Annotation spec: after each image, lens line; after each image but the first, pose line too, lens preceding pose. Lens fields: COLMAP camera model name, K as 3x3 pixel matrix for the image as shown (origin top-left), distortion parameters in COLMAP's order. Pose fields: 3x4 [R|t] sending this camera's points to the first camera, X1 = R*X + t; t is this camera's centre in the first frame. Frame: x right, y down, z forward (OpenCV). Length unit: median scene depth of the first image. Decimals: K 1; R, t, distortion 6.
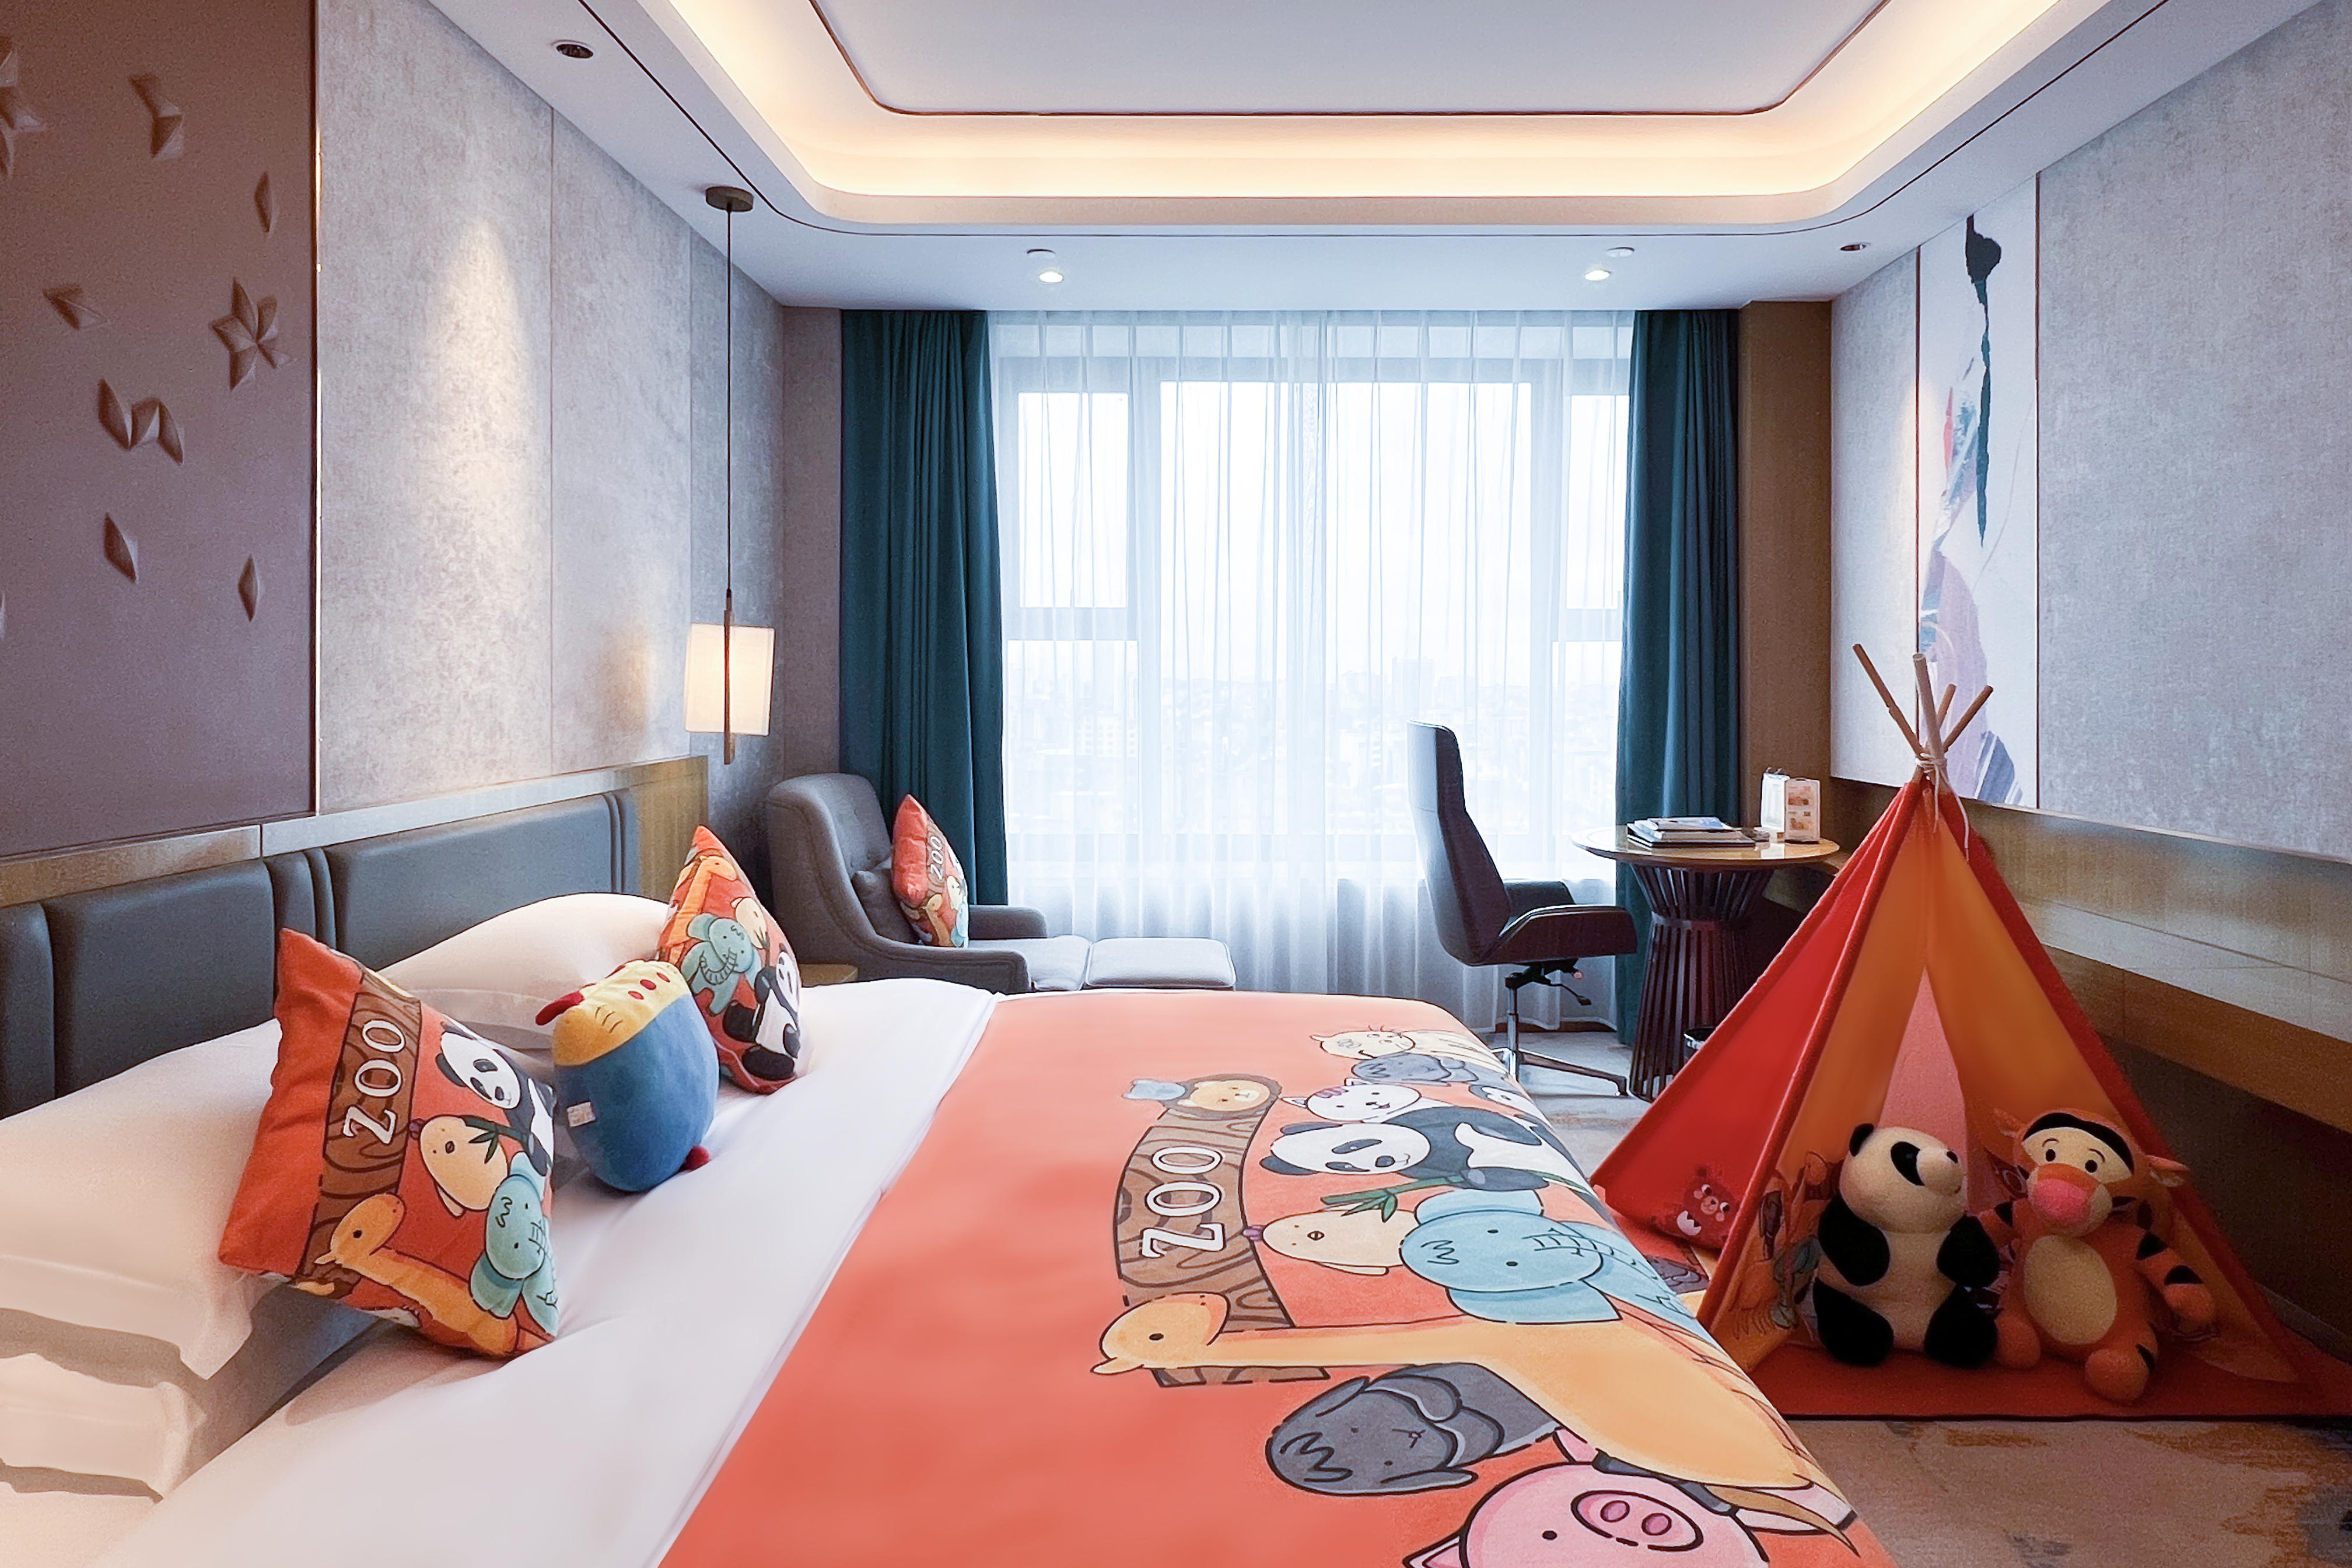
lens RADIAL K [[1371.6, 0, 1234.6], [0, 1371.6, 723.7], [0, 0, 1]] dist [-0.004598, -0.001180]
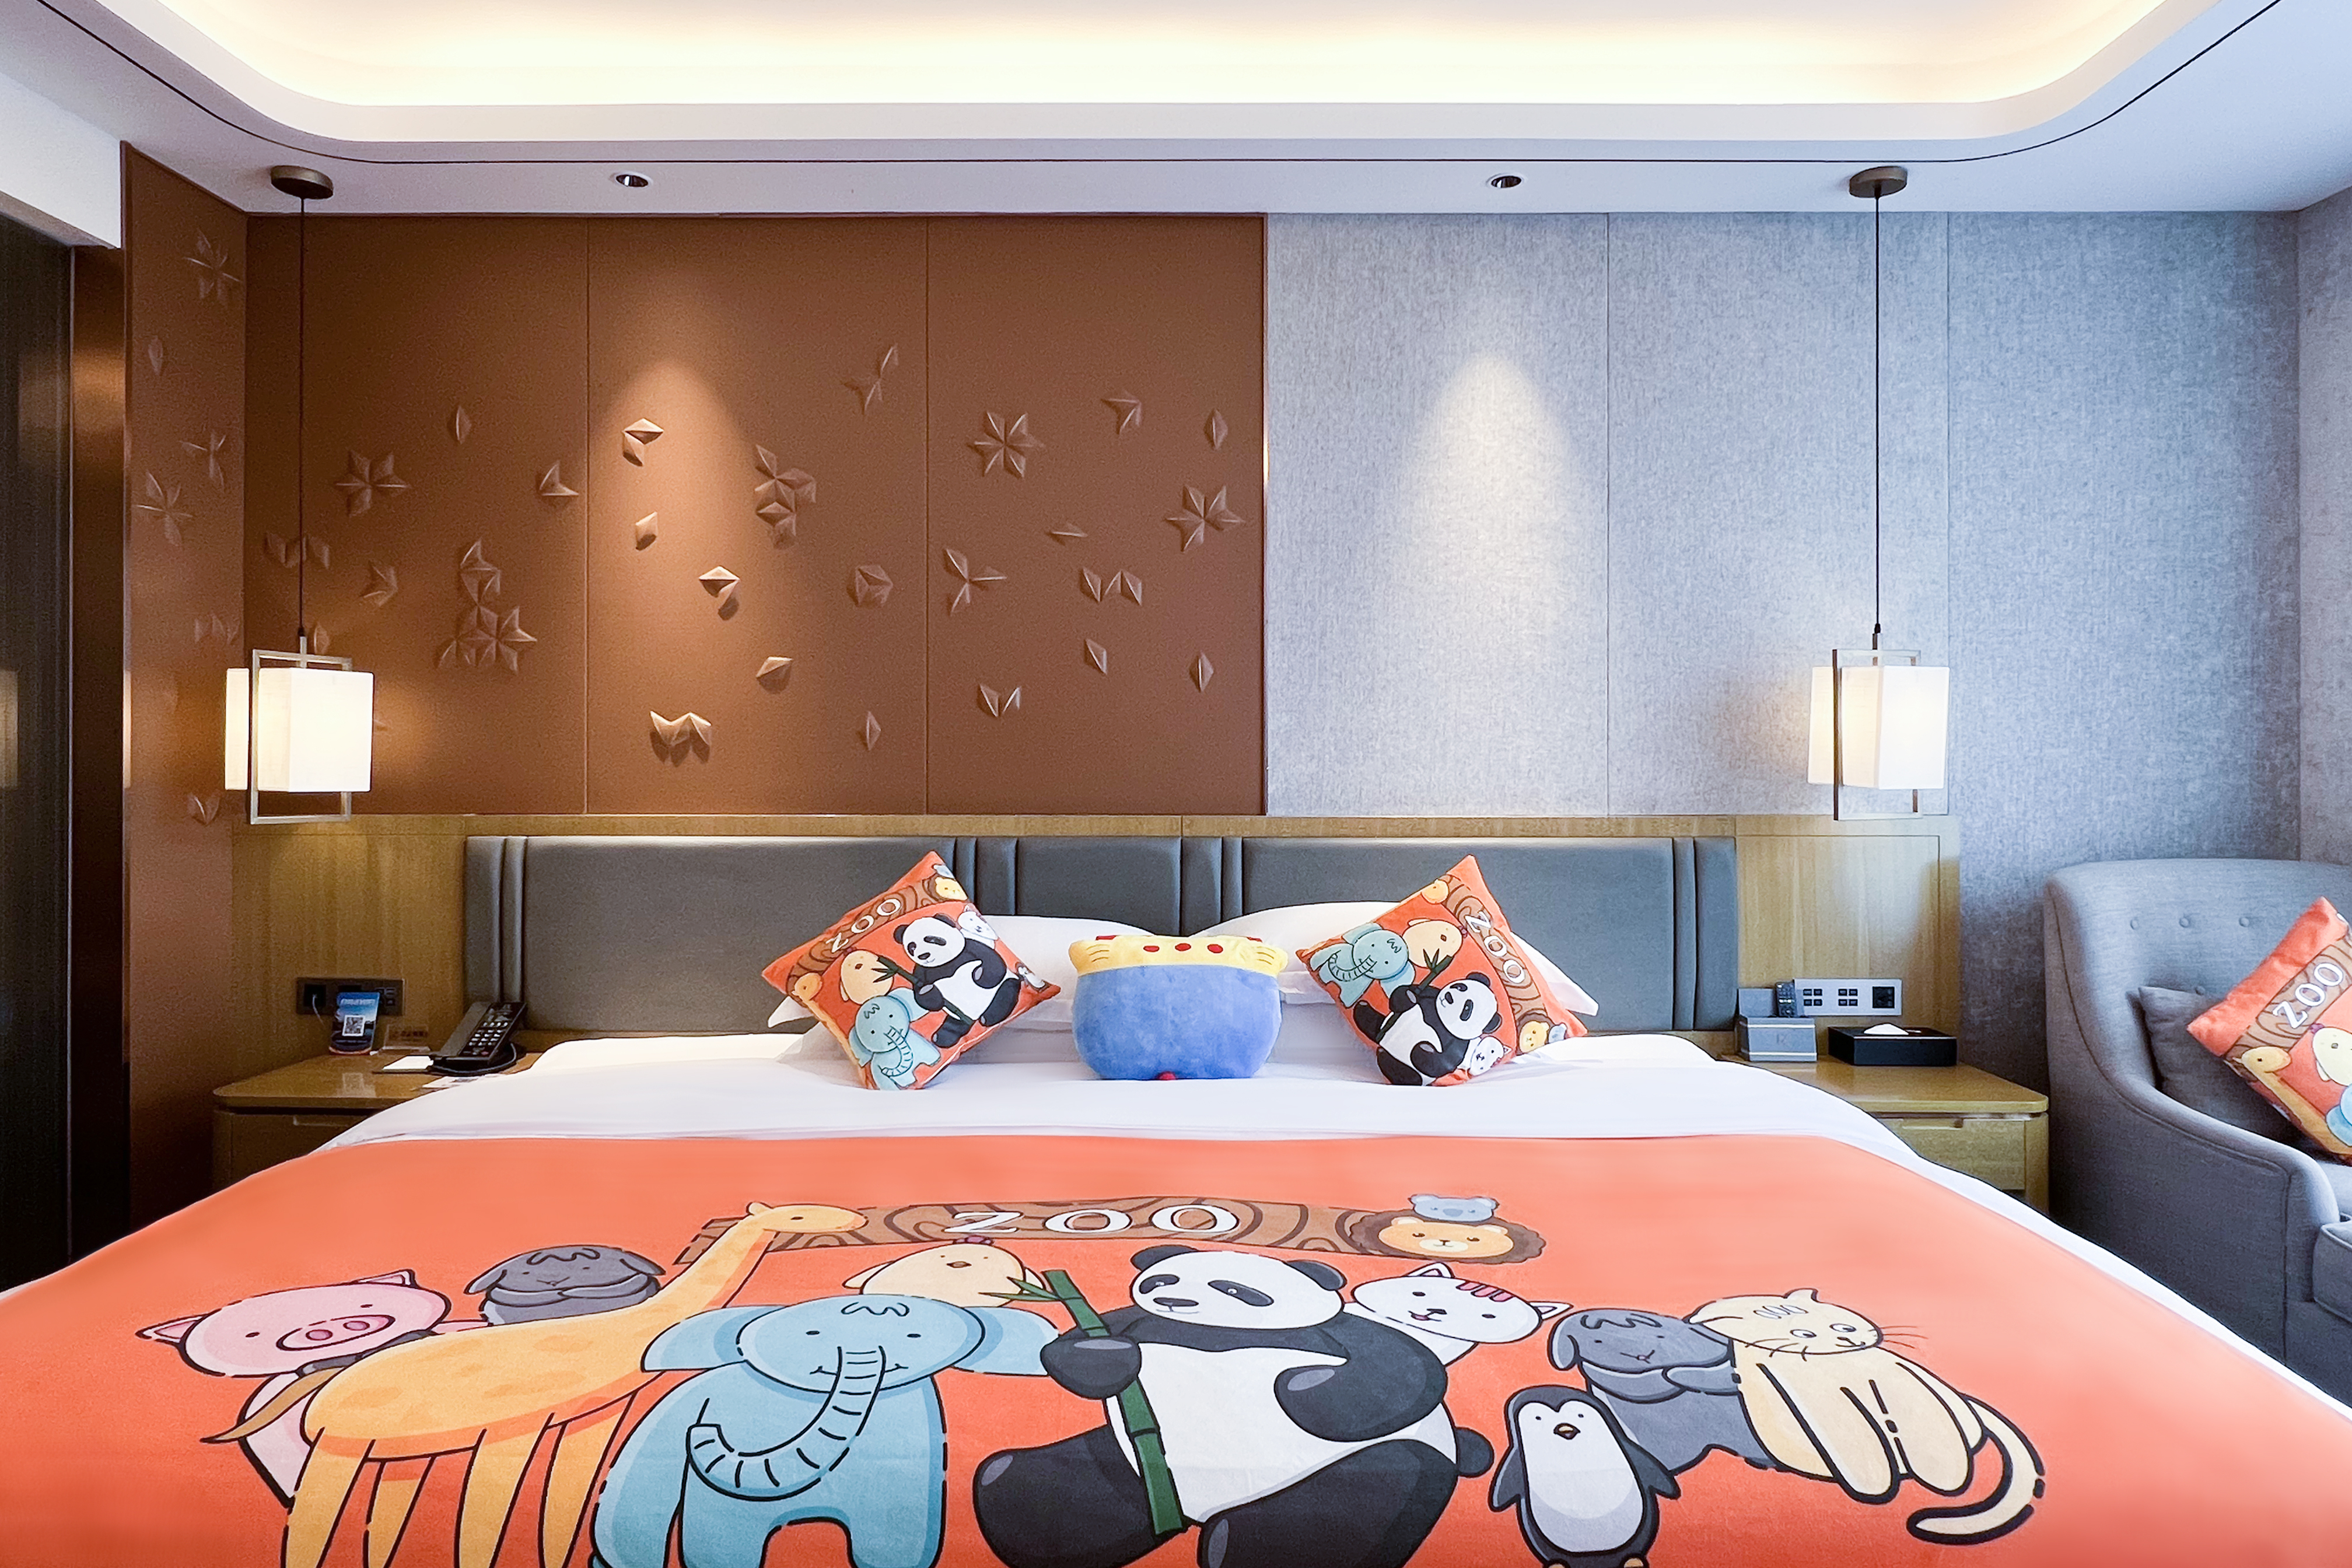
lens RADIAL K [[1321.7, 0, 1203.3], [0, 1321.7, 798.9], [0, 0, 1]] dist [-0.005928, 0.001581]
pose [[0.010034, 0.024911, -0.999639, 0.686650], [-0.032246, 0.999178, 0.024576, 0.011112], [0.999430, 0.031988, 0.010829, 0.802089]]
